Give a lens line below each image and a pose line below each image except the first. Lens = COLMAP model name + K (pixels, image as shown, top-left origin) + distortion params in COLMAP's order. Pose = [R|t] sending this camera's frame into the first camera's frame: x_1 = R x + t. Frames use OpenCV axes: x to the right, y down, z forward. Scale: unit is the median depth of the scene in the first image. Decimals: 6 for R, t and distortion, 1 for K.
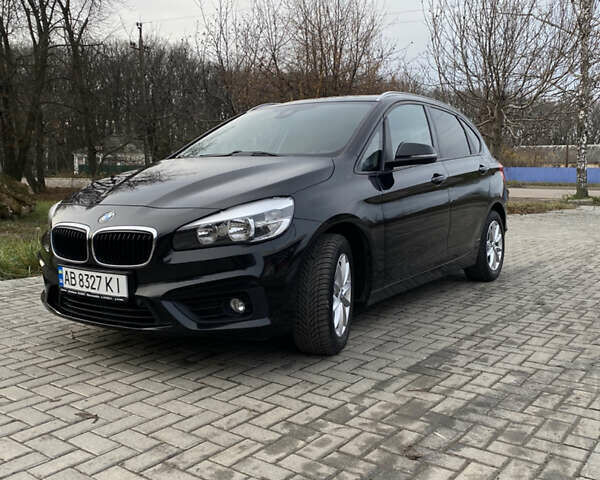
lens RADIAL K [[602.2, 0, 299.3], [0, 602.2, 249.5], [0, 0, 1]] dist [0.132486, -0.346383]
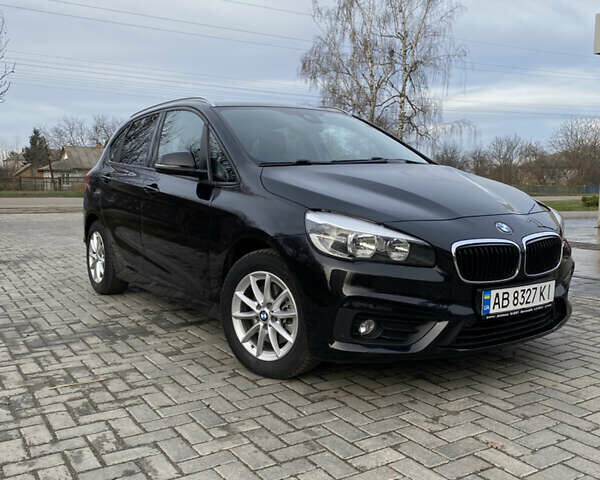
lens RADIAL K [[602.2, 0, 299.3], [0, 602.2, 249.5], [0, 0, 1]] dist [0.132486, -0.346383]
pose [[0.367217, -0.108544, 0.923780, -1.367615], [0.119661, 0.990428, 0.068808, -0.128990], [-0.922406, 0.085272, 0.376690, 0.985255]]
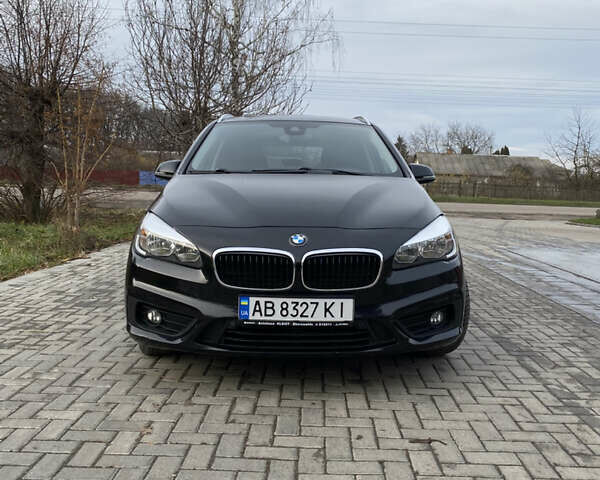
lens RADIAL K [[602.2, 0, 299.3], [0, 602.2, 249.5], [0, 0, 1]] dist [0.132486, -0.346383]
pose [[0.813615, -0.047425, 0.579466, -0.897398], [0.050875, 0.998652, 0.010299, -0.049760], [-0.579174, 0.021101, 0.814931, 0.250686]]
